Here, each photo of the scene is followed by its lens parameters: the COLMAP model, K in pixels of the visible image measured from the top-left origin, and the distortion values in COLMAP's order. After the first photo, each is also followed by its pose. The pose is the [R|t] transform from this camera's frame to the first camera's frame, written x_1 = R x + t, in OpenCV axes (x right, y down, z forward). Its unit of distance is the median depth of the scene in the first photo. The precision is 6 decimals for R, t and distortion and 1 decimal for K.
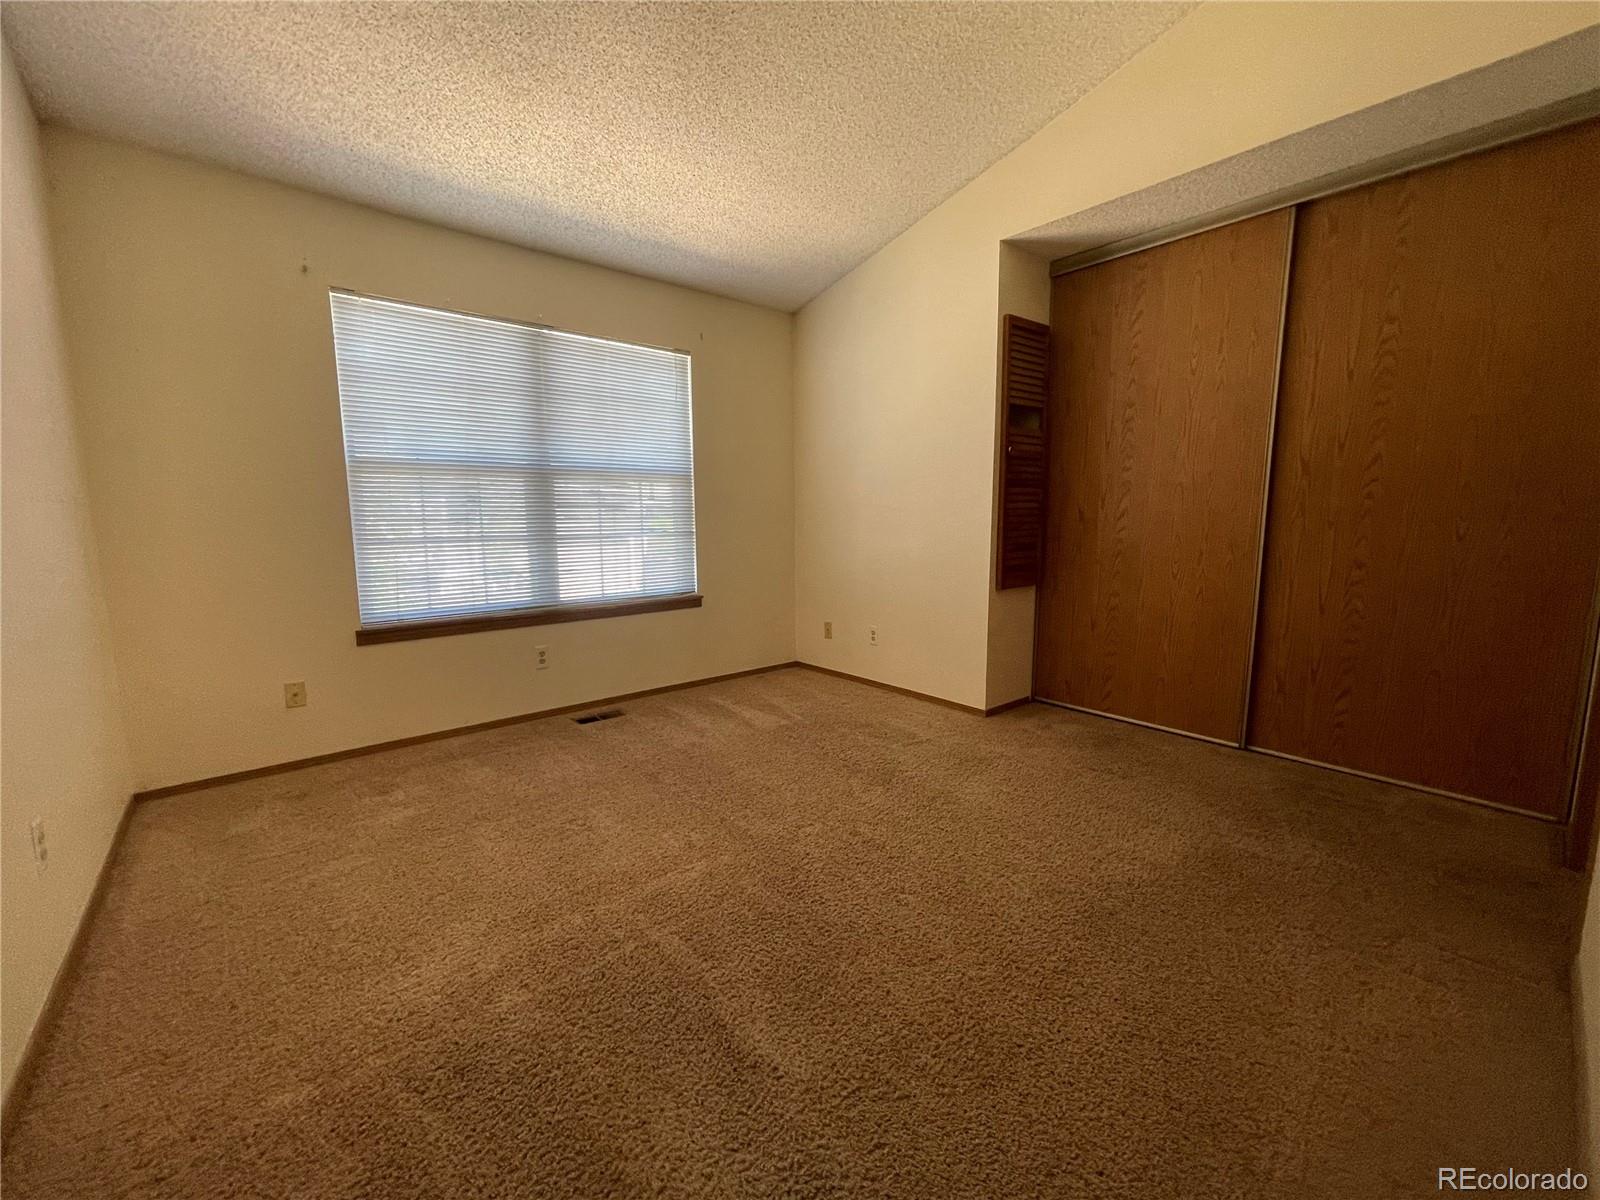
lens RADIAL K [[643.5, 0, 804.8], [0, 643.5, 602.8], [0, 0, 1]] dist [-0.002621, -0.000196]
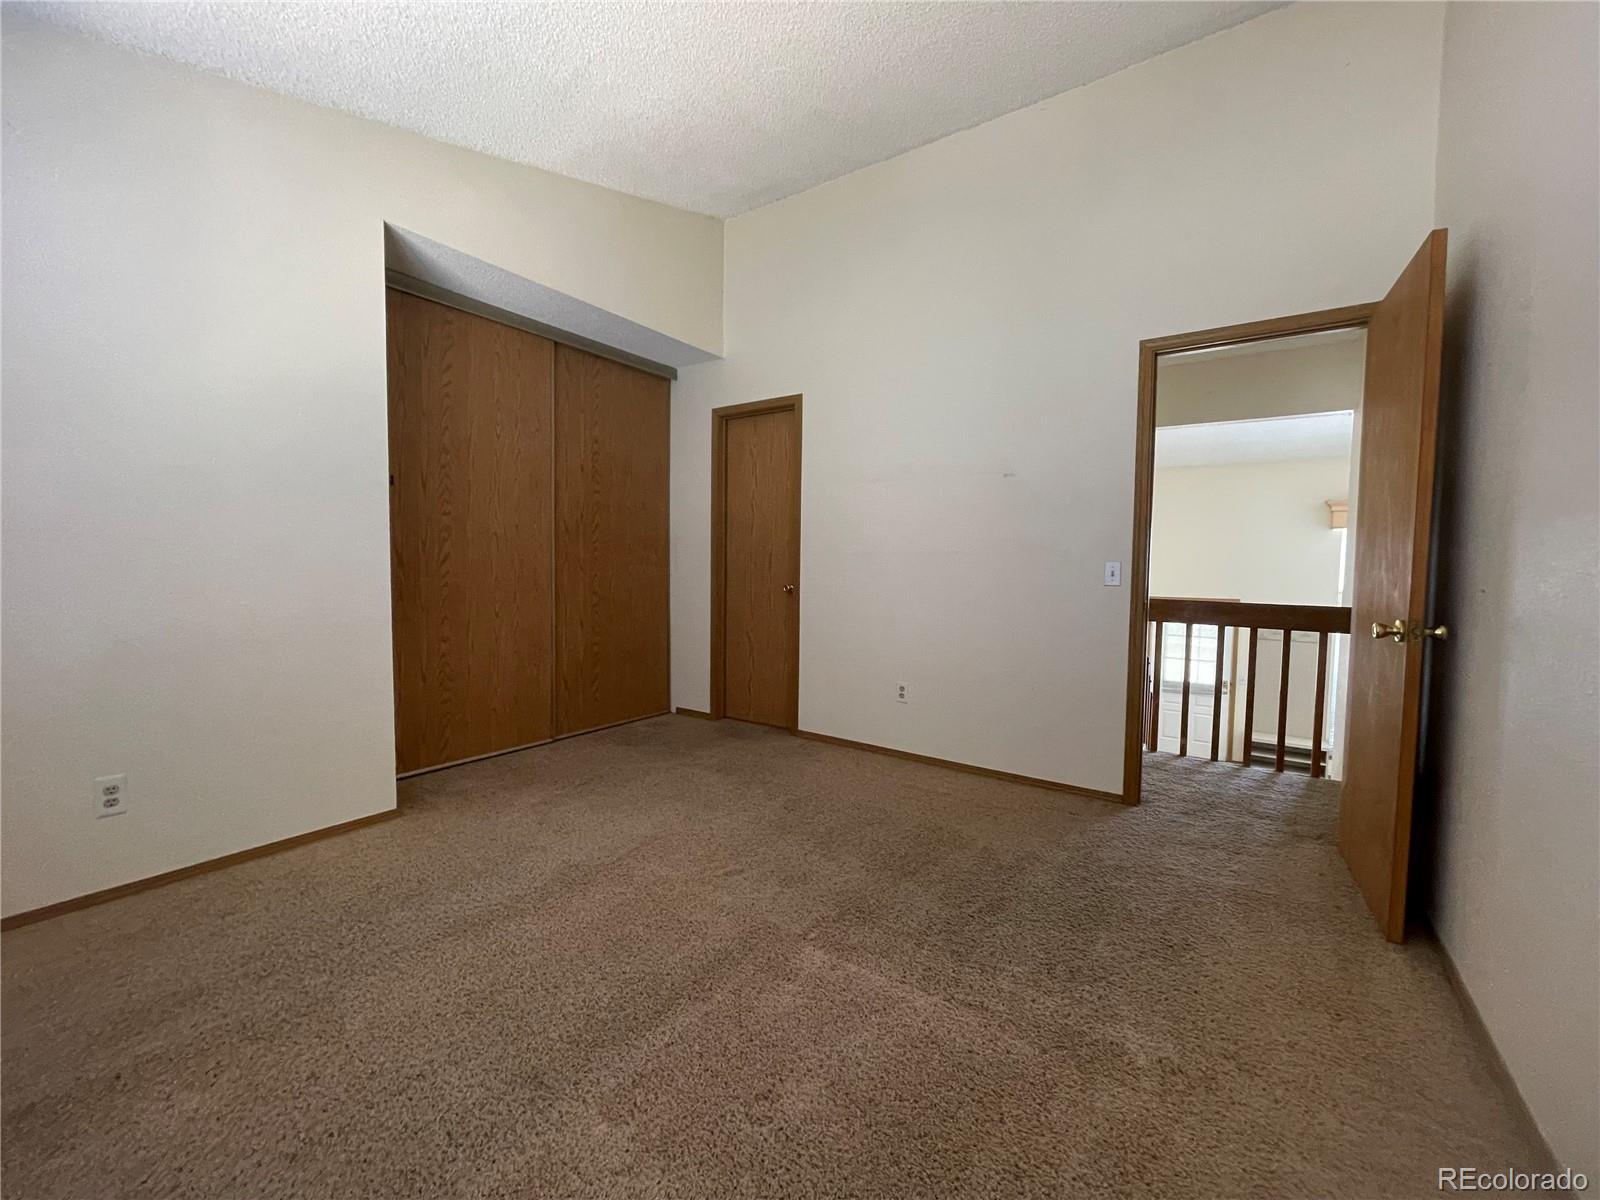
lens RADIAL K [[643.5, 0, 802.2], [0, 643.5, 598.9], [0, 0, 1]] dist [-0.002621, -0.000196]
pose [[-0.256490, -0.053748, 0.965051, -0.611363], [0.116005, 0.989523, 0.085943, -0.097838], [-0.959560, 0.133994, -0.247568, 0.728914]]
